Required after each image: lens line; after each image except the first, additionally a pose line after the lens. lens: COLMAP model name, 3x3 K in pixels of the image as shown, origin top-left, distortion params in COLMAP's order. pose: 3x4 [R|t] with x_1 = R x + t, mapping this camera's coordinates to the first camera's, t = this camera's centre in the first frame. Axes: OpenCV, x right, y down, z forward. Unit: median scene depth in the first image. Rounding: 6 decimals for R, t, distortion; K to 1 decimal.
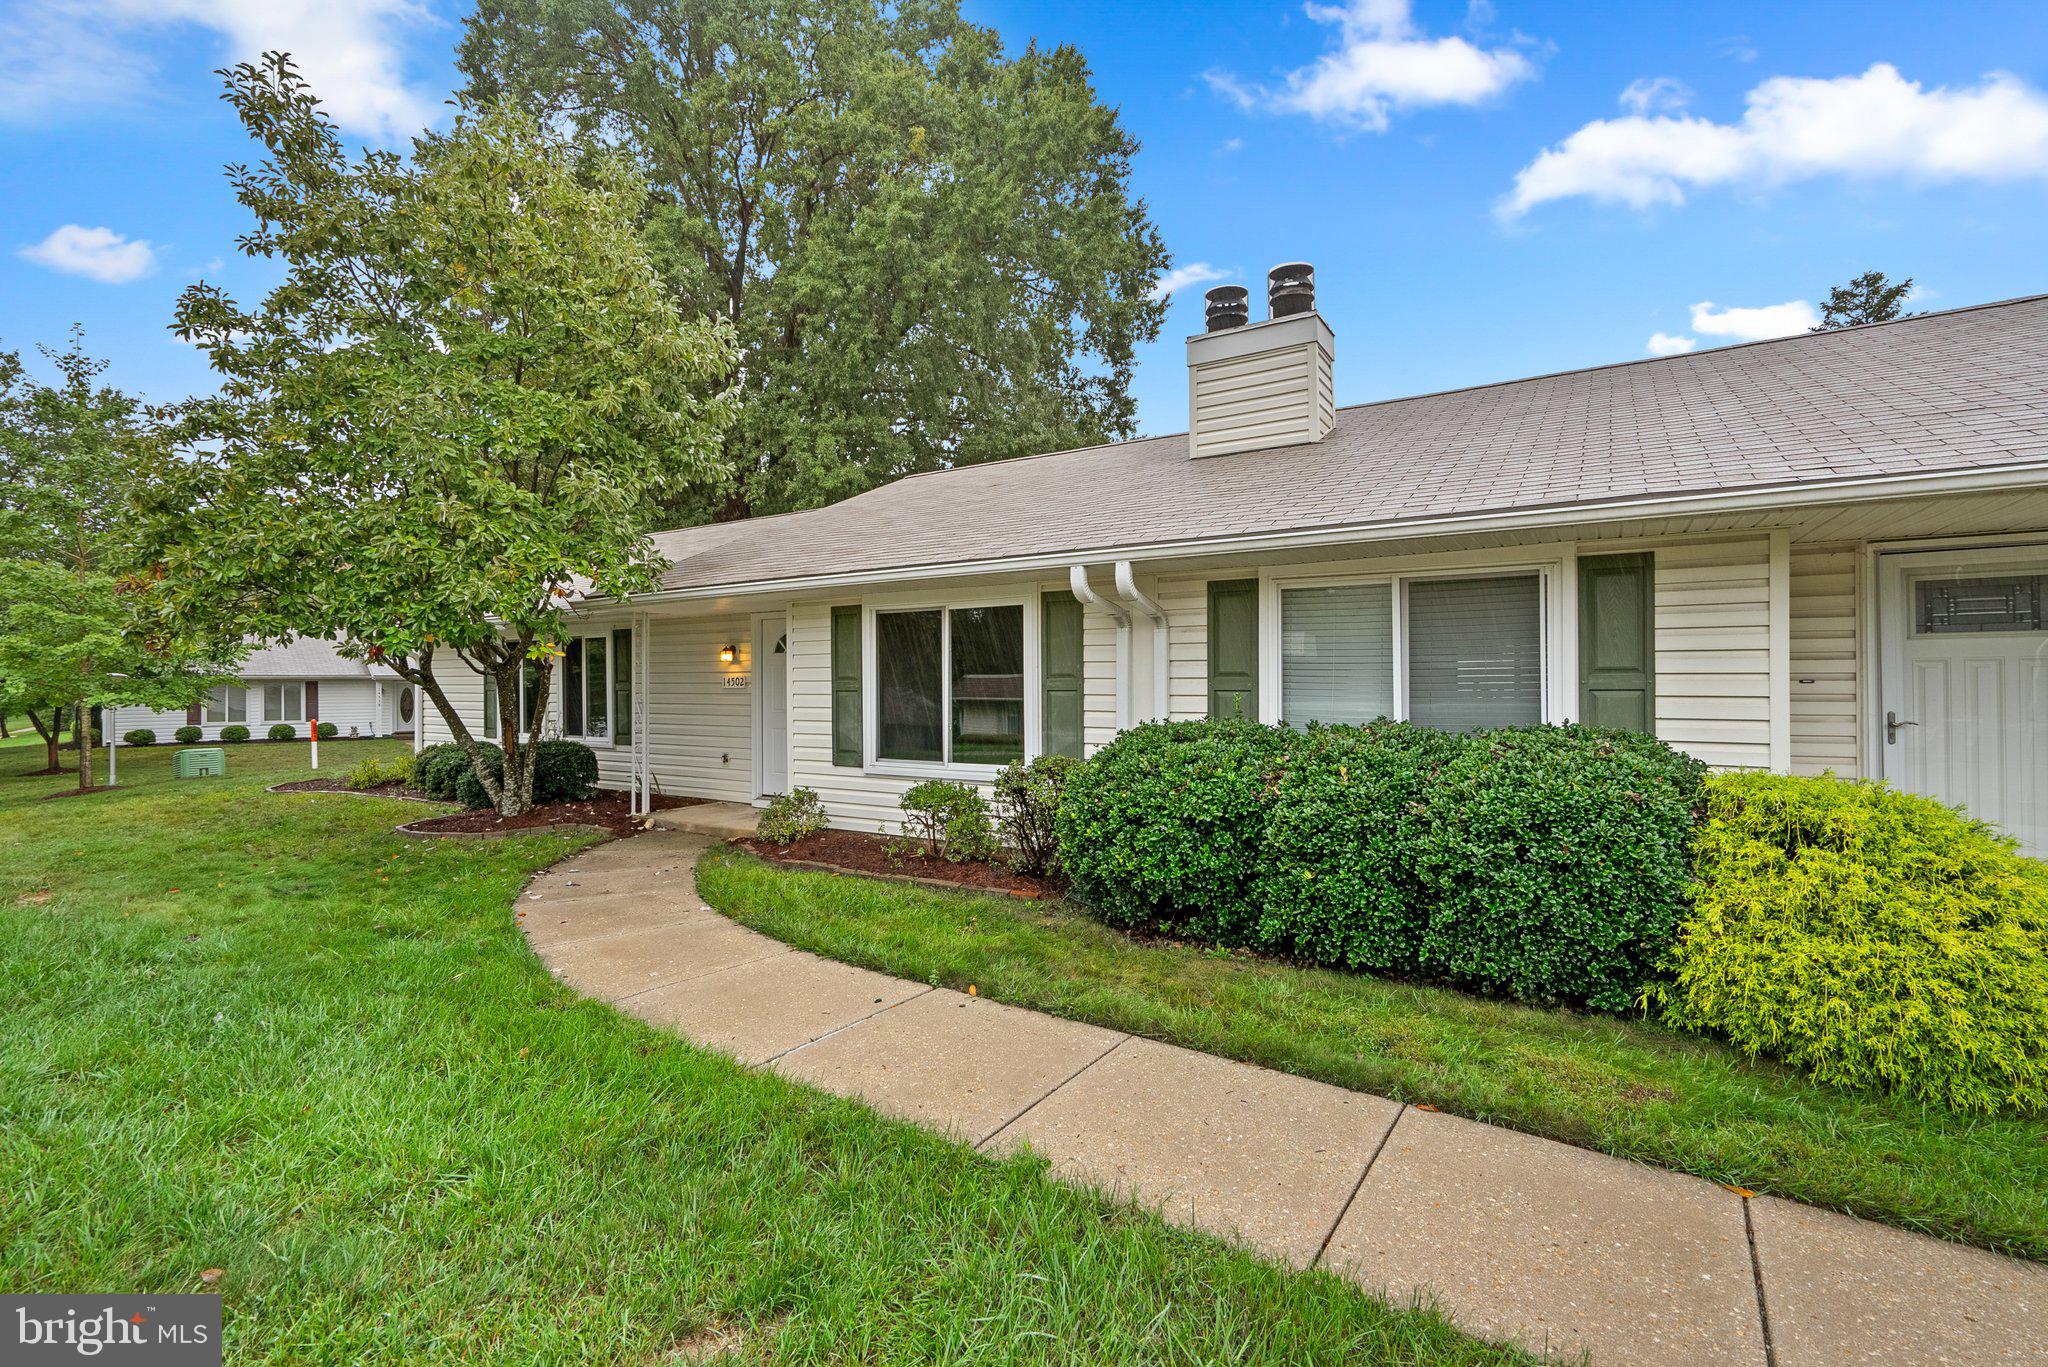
lens RADIAL K [[936.4, 0, 1026.1], [0, 936.4, 689.0], [0, 0, 1]] dist [-0.007844, 0.004270]
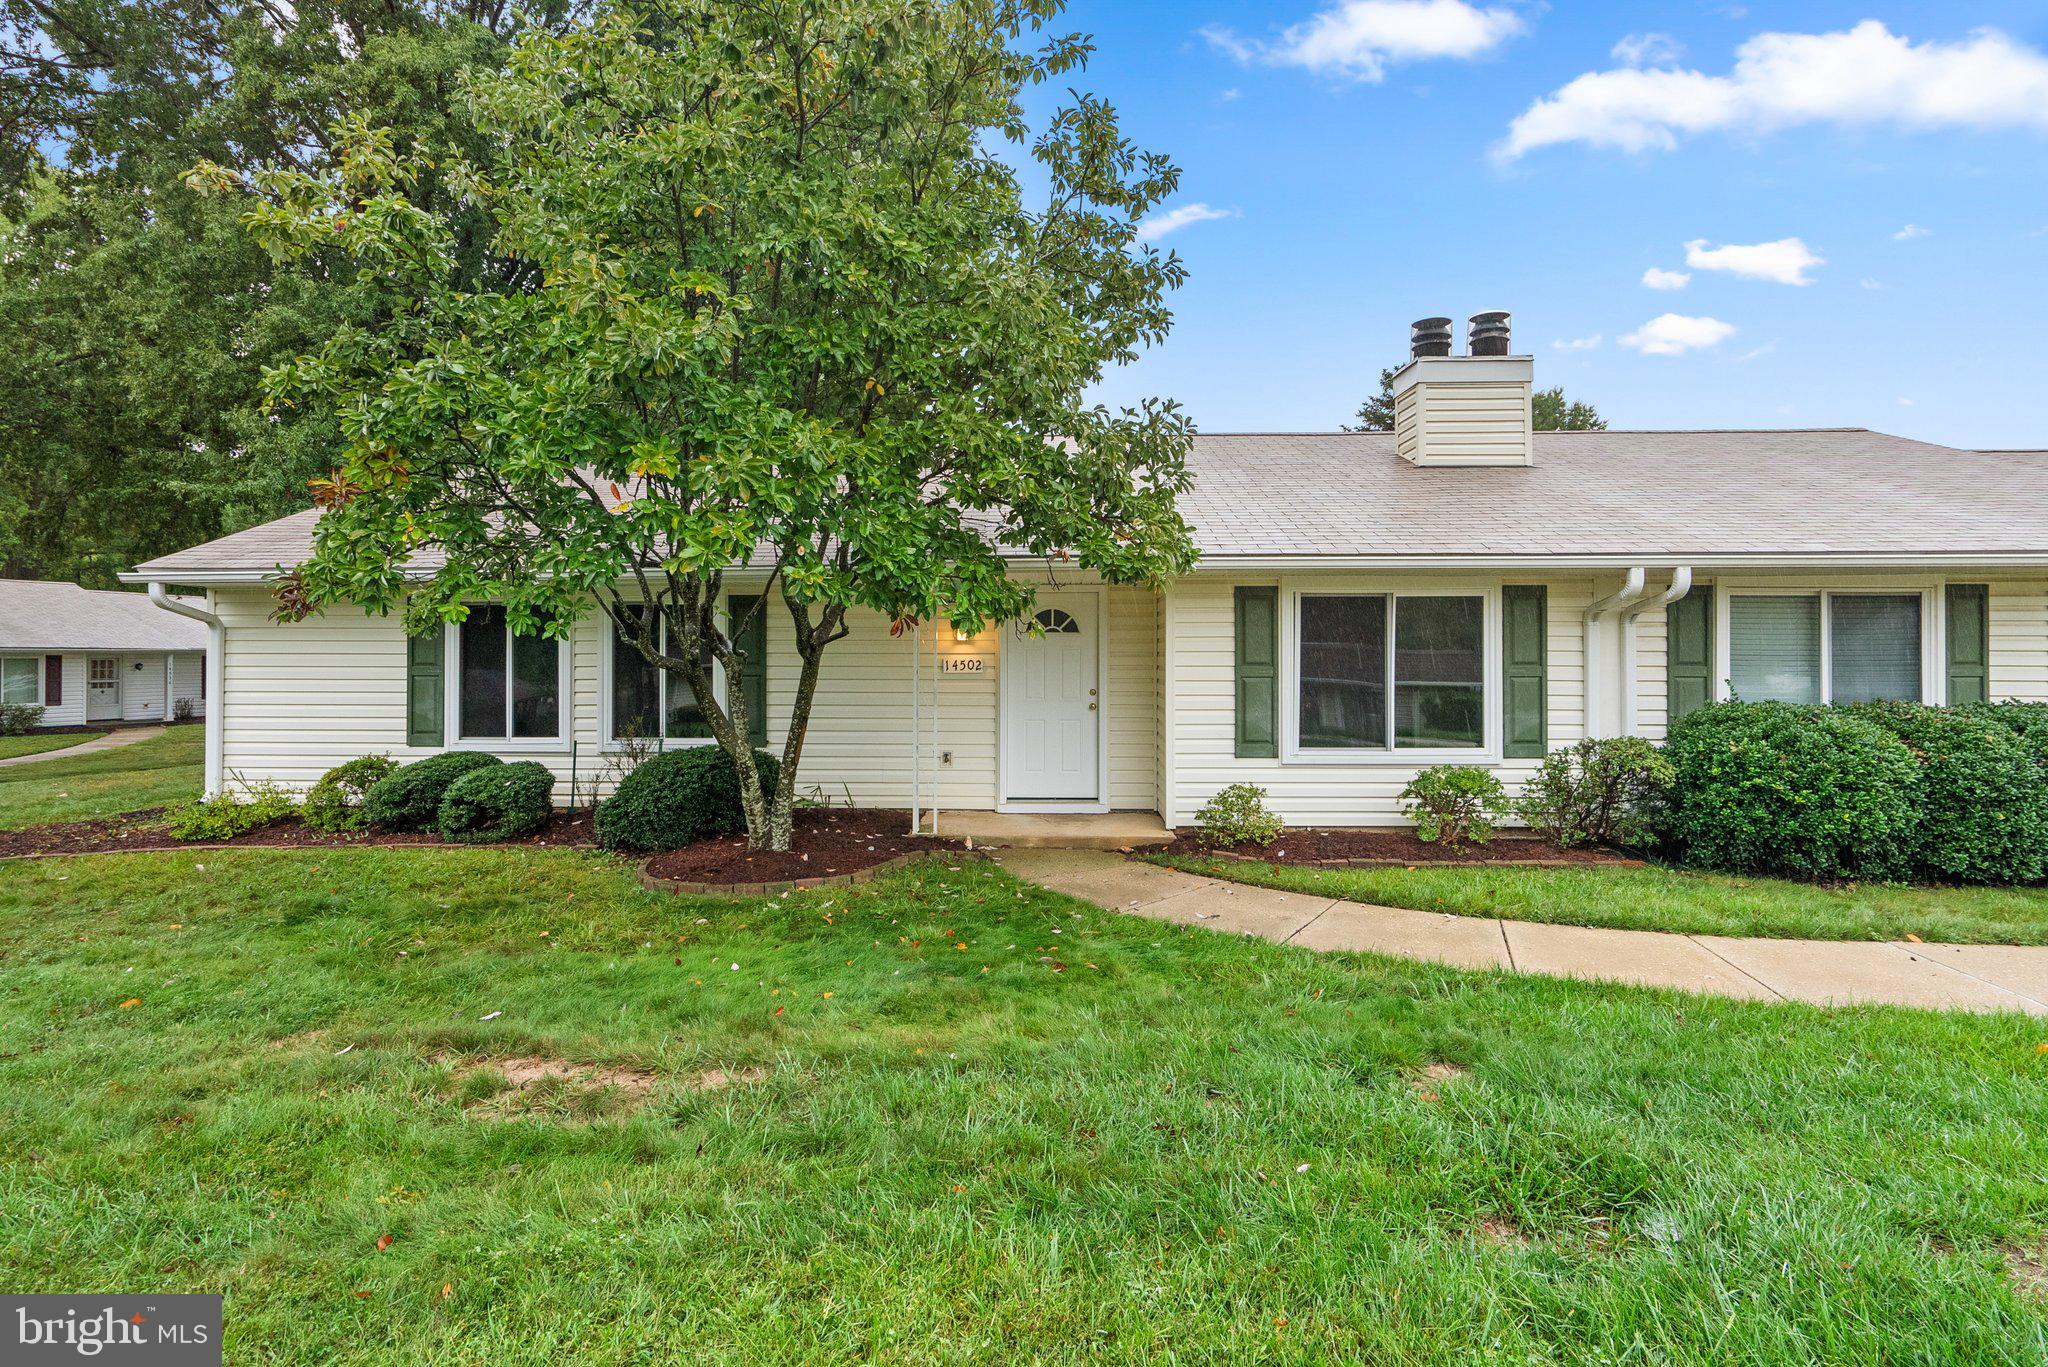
lens RADIAL K [[936.4, 0, 1024.8], [0, 936.4, 668.1], [0, 0, 1]] dist [-0.007844, 0.004270]
pose [[0.856224, 0.001884, 0.516602, -0.996918], [-0.001142, 0.999998, -0.001754, -0.005916], [-0.516604, 0.000912, 0.856224, 0.358276]]
